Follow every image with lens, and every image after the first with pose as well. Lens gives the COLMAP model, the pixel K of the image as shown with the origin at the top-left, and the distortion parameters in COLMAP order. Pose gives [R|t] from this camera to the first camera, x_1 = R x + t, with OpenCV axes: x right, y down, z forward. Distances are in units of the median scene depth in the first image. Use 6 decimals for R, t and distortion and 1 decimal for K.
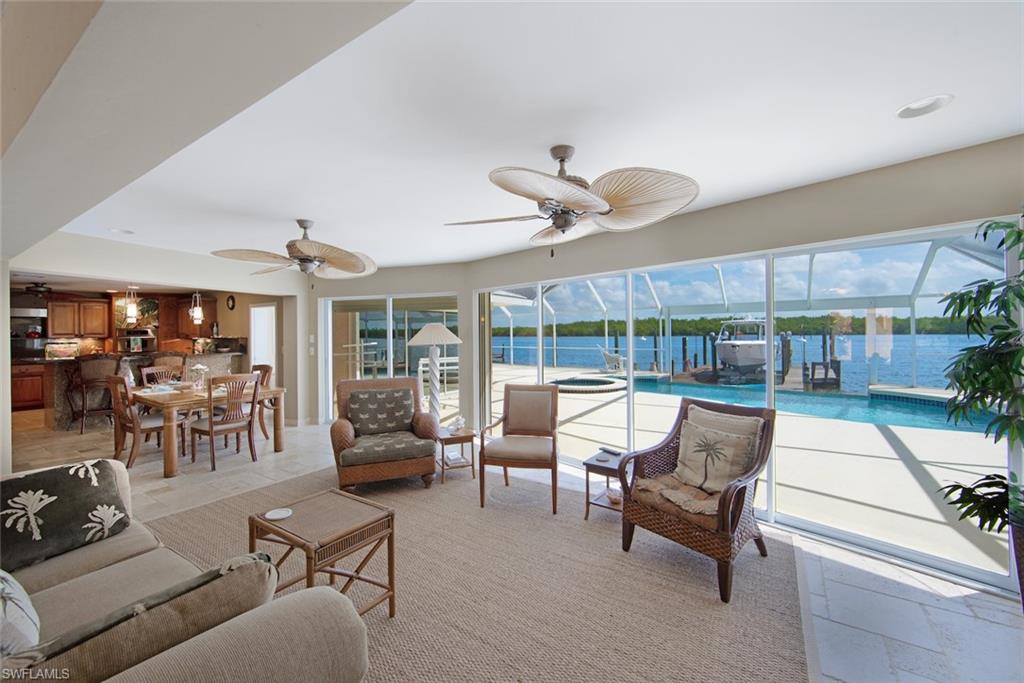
lens RADIAL K [[416.4, 0, 512.8], [0, 416.4, 307.5], [0, 0, 1]] dist [-0.007770, 0.000513]
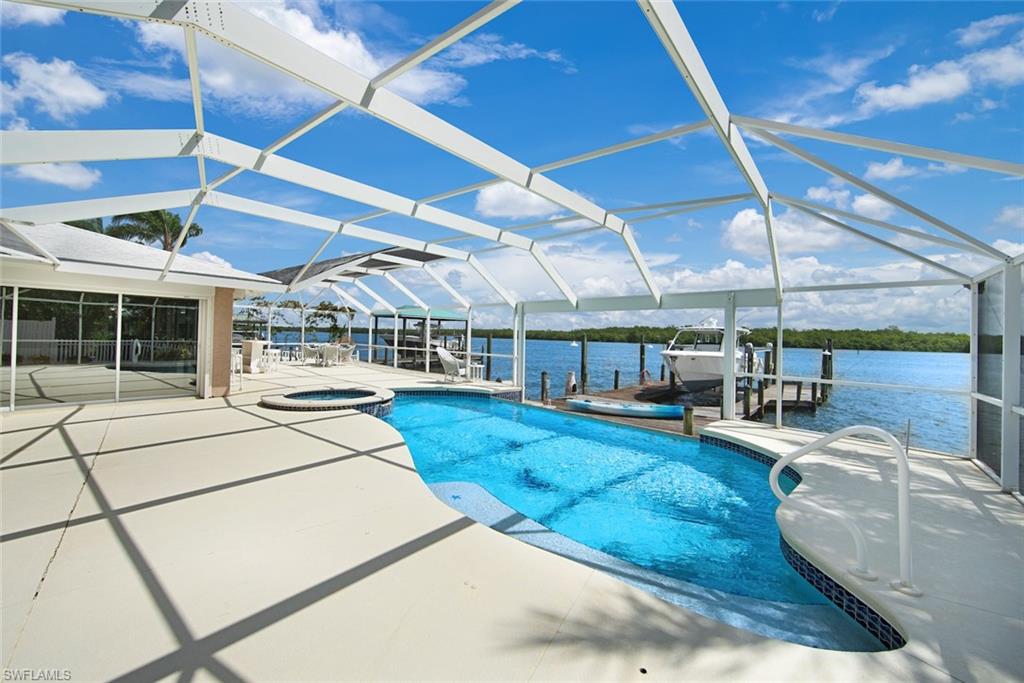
lens RADIAL K [[416.4, 0, 507.7], [0, 416.4, 313.2], [0, 0, 1]] dist [-0.007770, 0.000513]
pose [[0.994744, 0.028787, -0.098267, 0.244661], [-0.028142, 0.999572, 0.007950, 0.006766], [0.098454, -0.005142, 0.995128, 0.122143]]
